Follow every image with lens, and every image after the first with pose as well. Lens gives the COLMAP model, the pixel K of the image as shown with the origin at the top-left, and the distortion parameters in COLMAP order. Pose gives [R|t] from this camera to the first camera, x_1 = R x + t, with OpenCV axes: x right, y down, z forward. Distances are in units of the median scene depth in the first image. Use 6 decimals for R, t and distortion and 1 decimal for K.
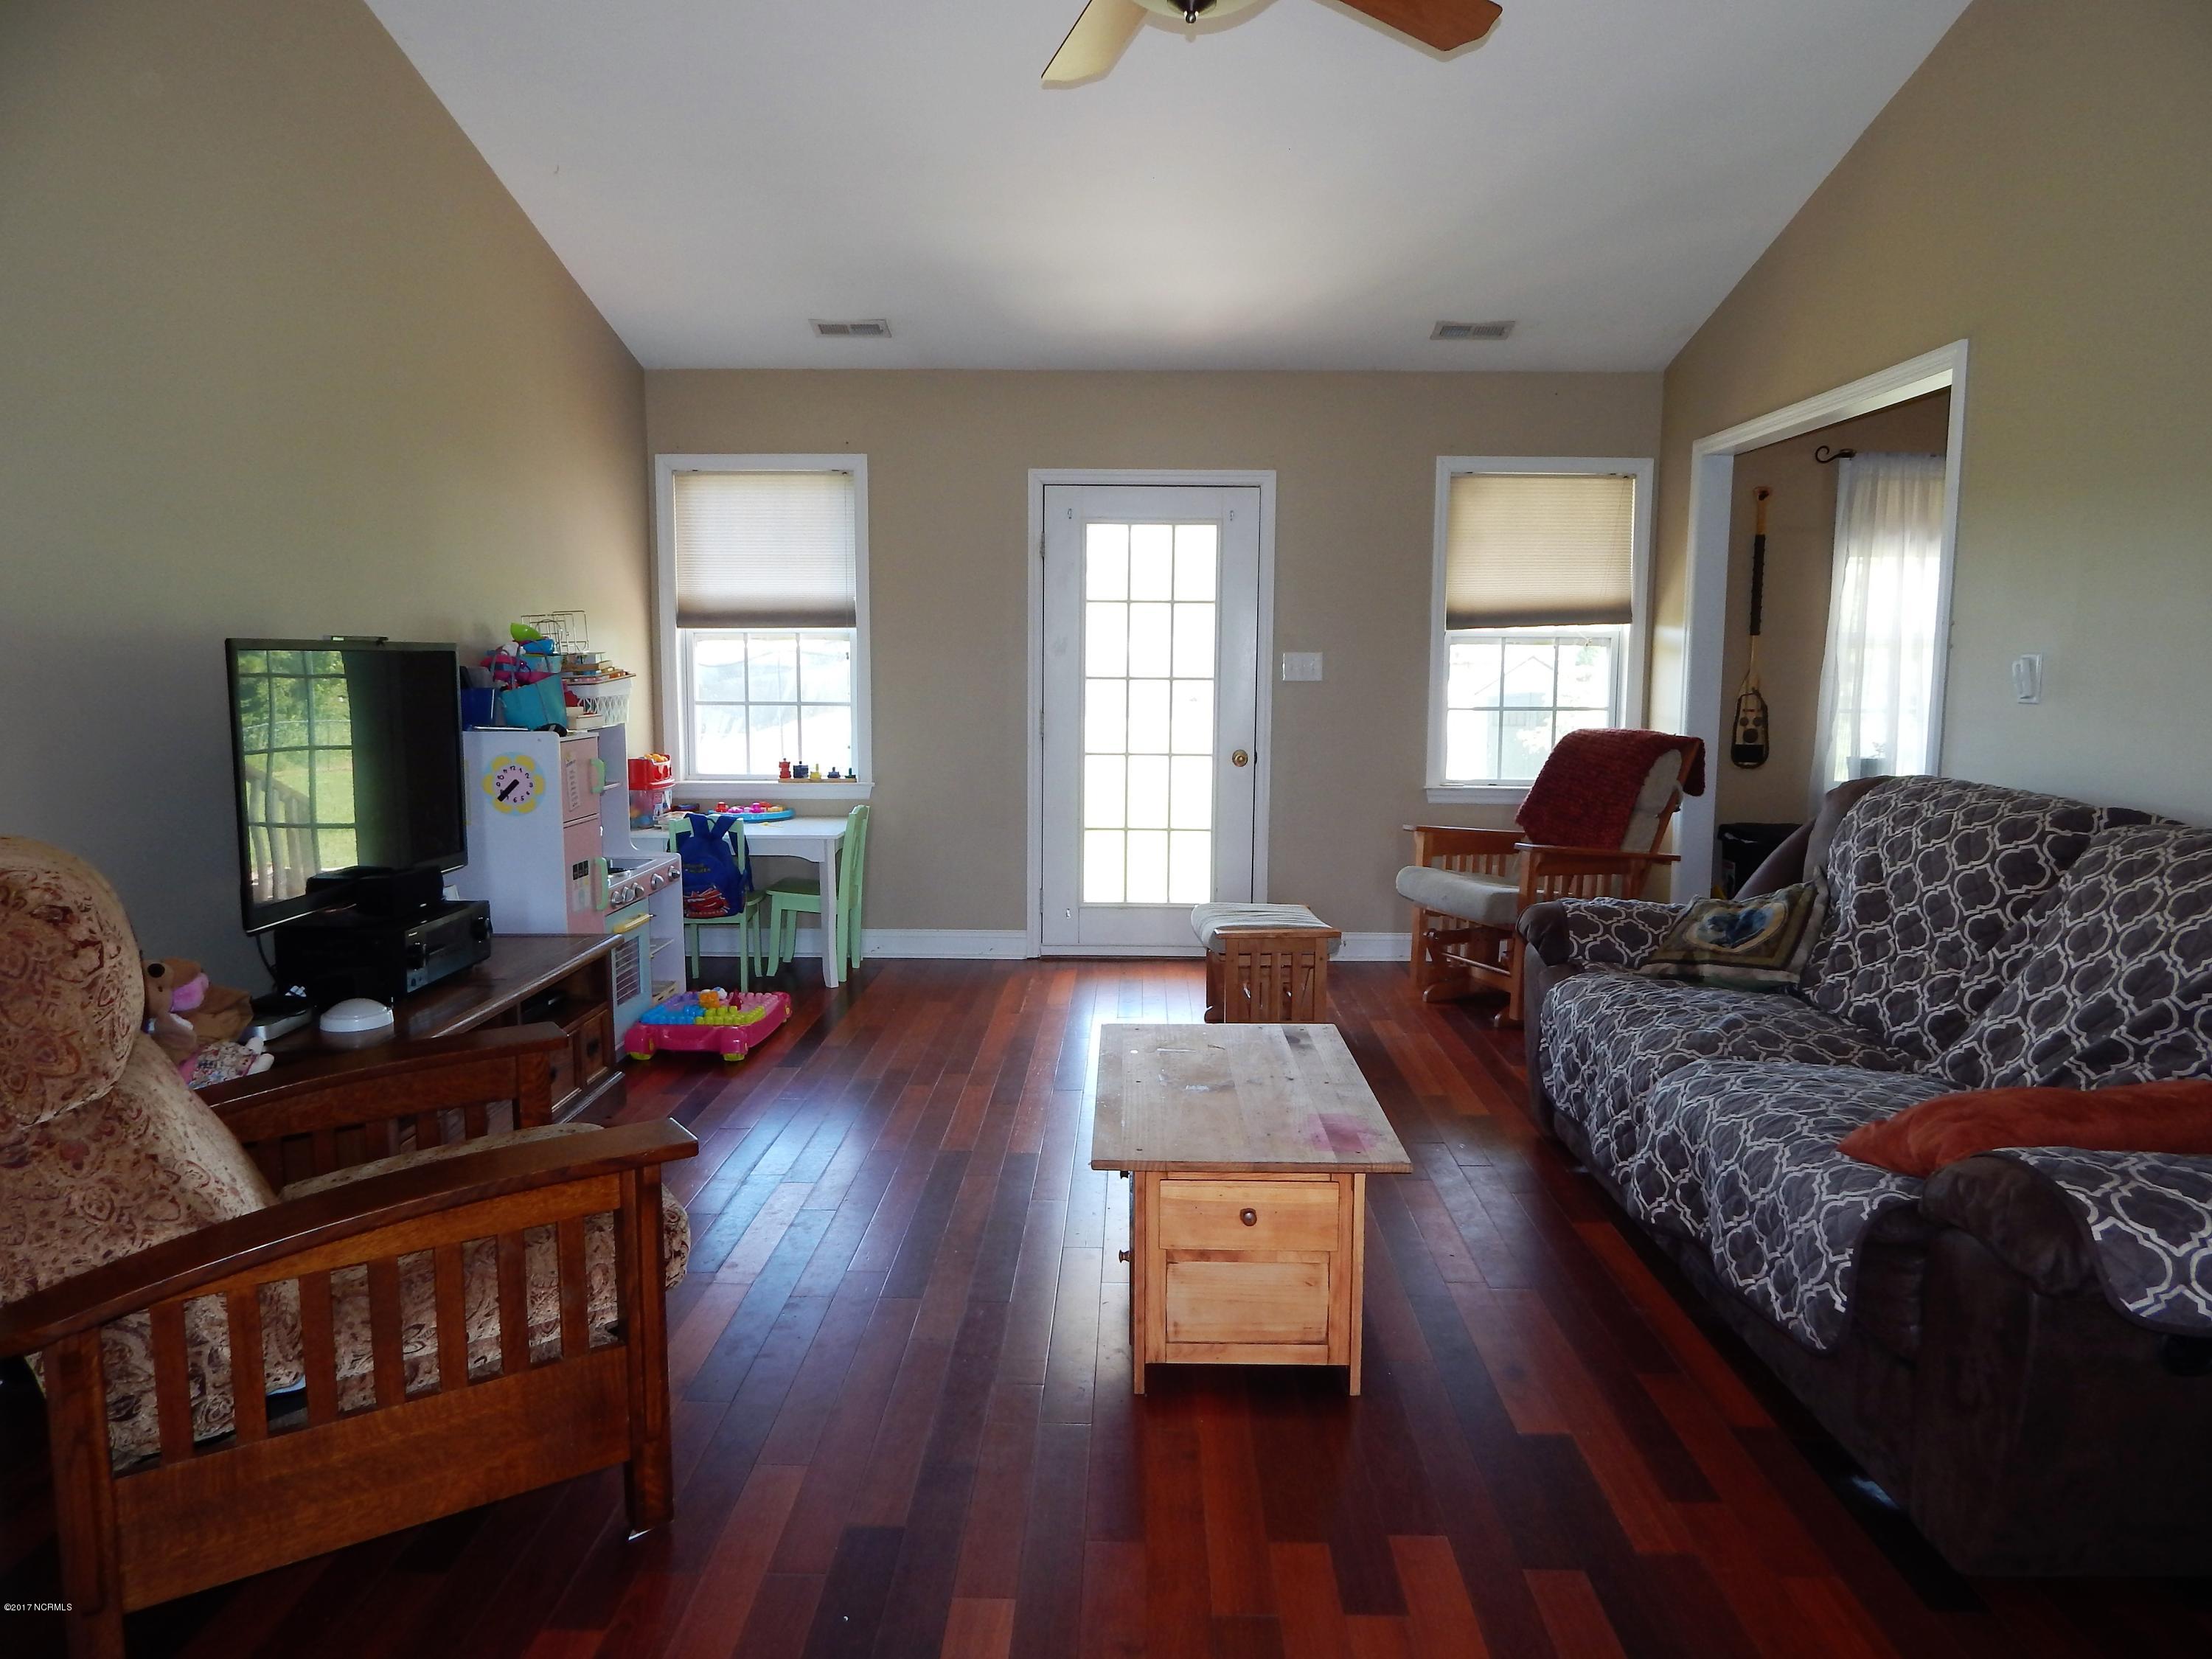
lens RADIAL K [[1489.1, 0, 1140.7], [0, 1489.1, 830.1], [0, 0, 1]] dist [0.006375, -0.009126]
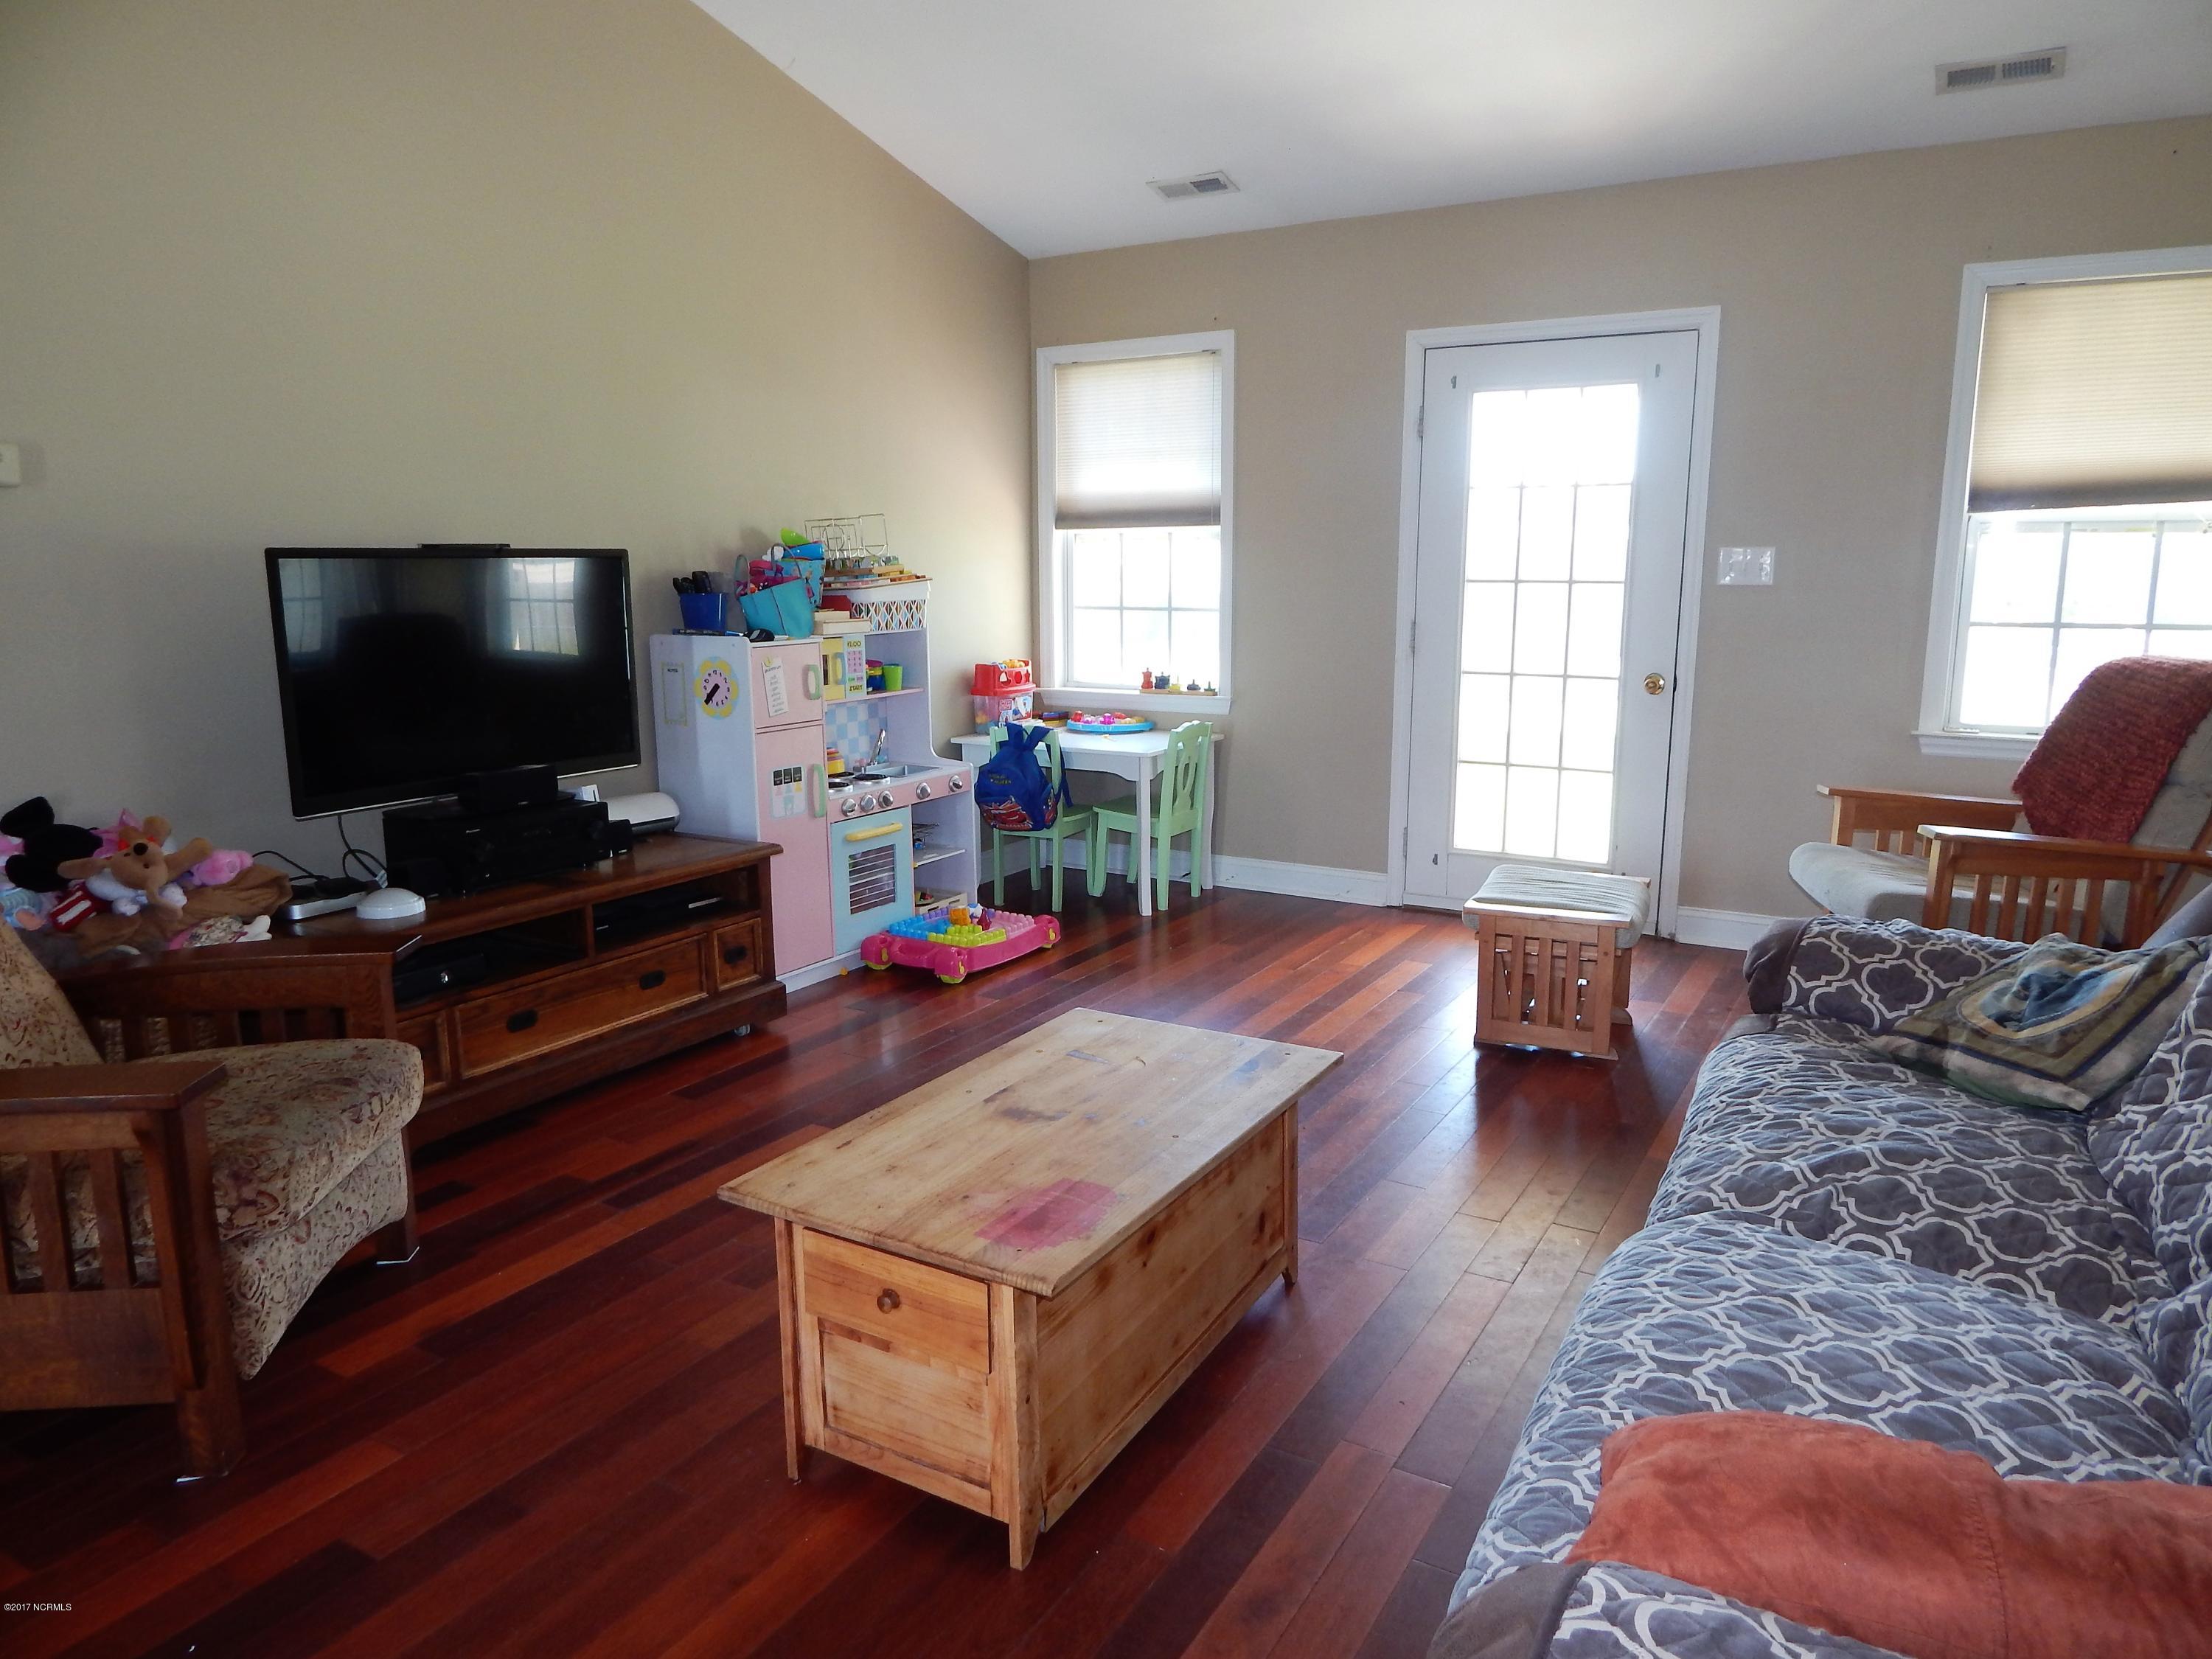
lens RADIAL K [[1489.1, 0, 1102.2], [0, 1489.1, 832.0], [0, 0, 1]] dist [0.006375, -0.009126]
pose [[0.861310, 0.083666, -0.501144, 0.227847], [-0.050172, 0.995533, 0.079975, -0.019325], [0.505597, -0.043740, 0.861660, 0.176677]]
